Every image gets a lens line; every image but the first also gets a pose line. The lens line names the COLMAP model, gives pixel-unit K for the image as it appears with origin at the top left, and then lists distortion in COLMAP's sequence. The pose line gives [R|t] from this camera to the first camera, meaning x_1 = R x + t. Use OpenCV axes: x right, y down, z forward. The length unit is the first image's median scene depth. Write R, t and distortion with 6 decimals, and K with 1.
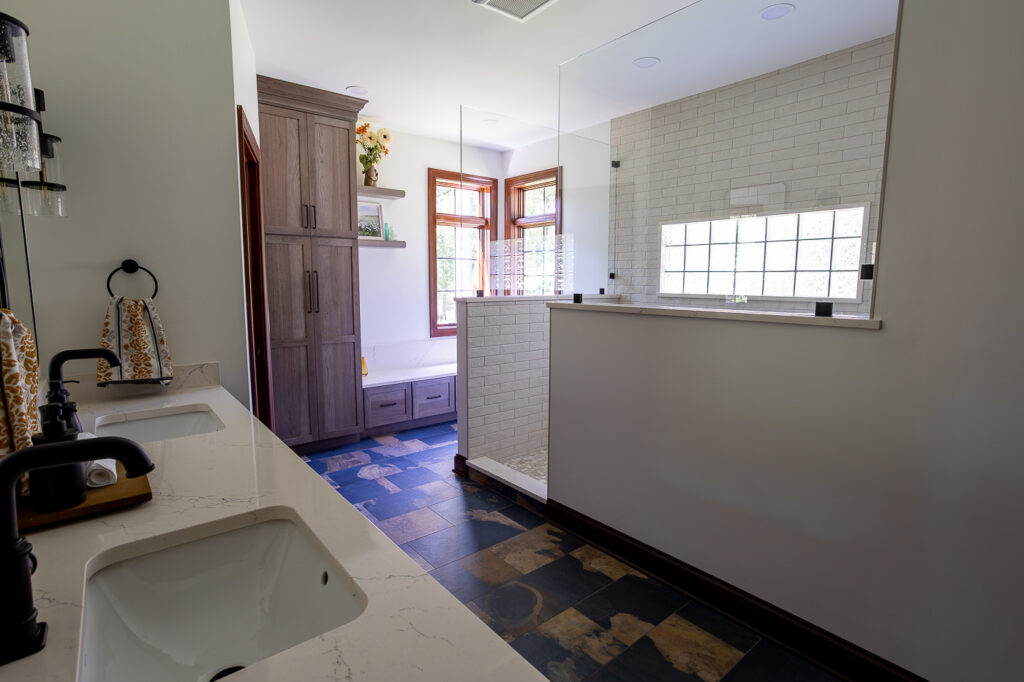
lens RADIAL K [[501.9, 0, 505.7], [0, 501.9, 337.5], [0, 0, 1]] dist [-0.056456, 0.035336]
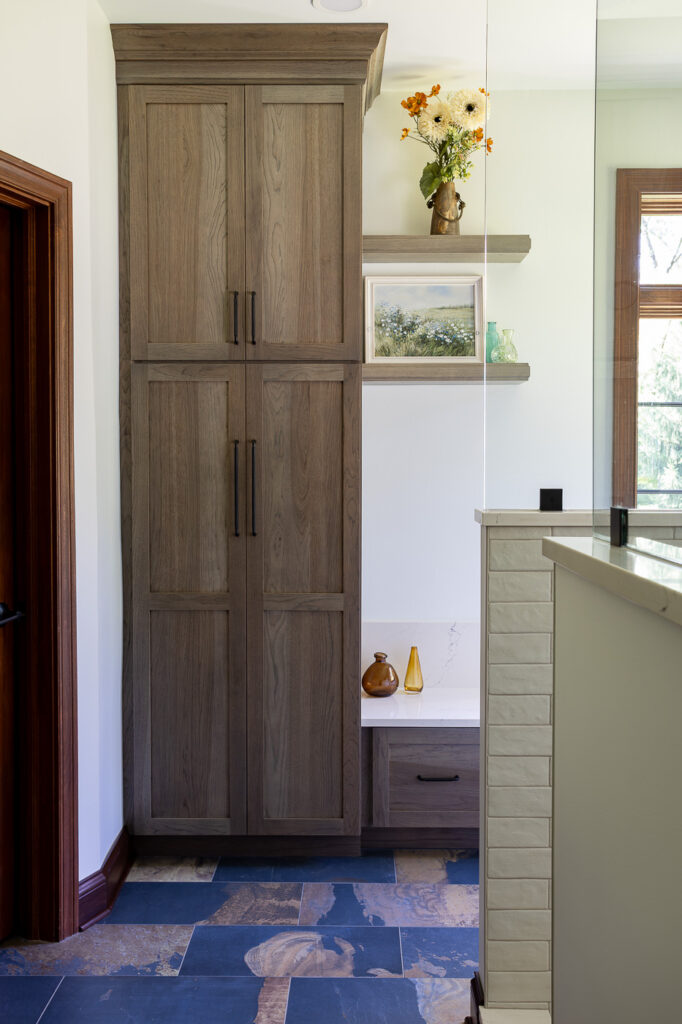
lens RADIAL K [[1026.4, 0, 341.7], [0, 1026.4, 507.5], [0, 0, 1]] dist [0.002029, 0.004215]
pose [[0.766058, 0.023827, -0.642330, 0.234474], [-0.071175, 0.996312, -0.047926, -0.034964], [0.638819, 0.082432, 0.764929, 0.340171]]
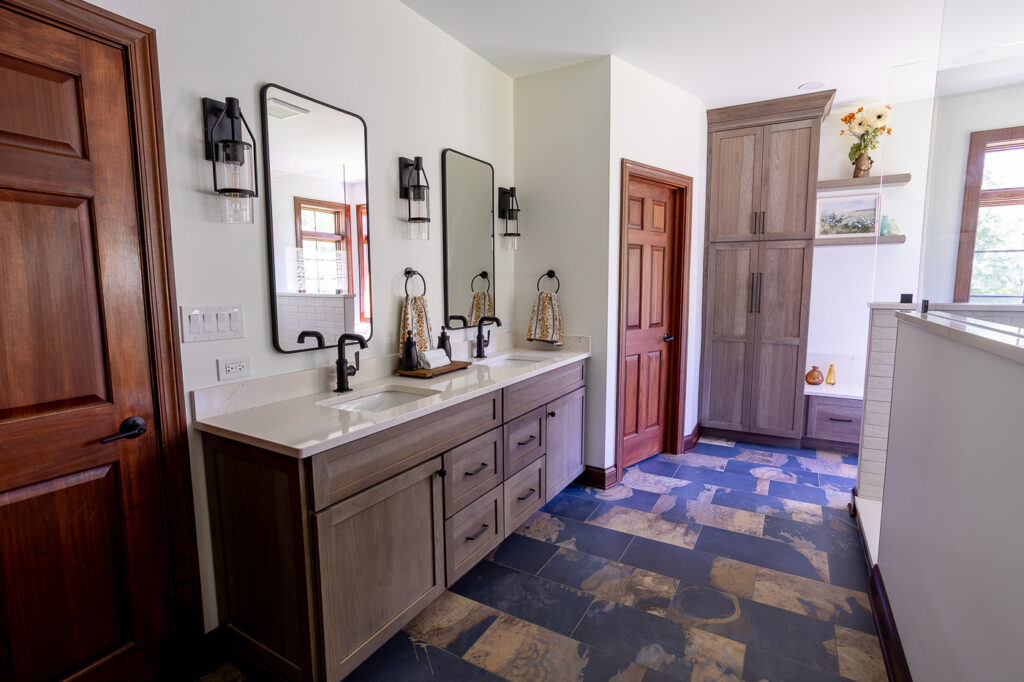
lens RADIAL K [[492.6, 0, 506.3], [0, 492.6, 338.4], [0, 0, 1]] dist [-0.049435, 0.031582]
pose [[0.345297, 0.101001, -0.933043, 0.381909], [-0.101257, 0.992398, 0.069954, -0.012549], [0.933015, 0.070322, 0.352899, 0.125564]]
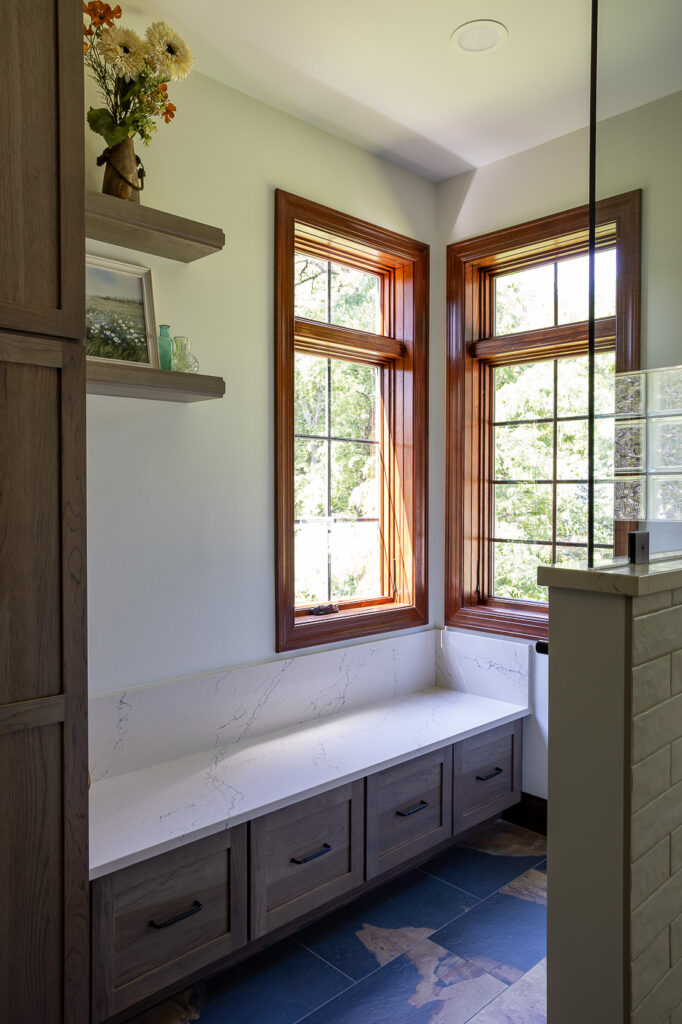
lens RADIAL K [[740.5, 0, 340.5], [0, 740.5, 507.7], [0, 0, 1]] dist [-0.028007, 0.049211]
pose [[0.996831, -0.003354, 0.079478, -0.183197], [0.010947, 0.995388, -0.095303, -0.064962], [-0.078792, 0.095871, 0.992270, 0.576611]]
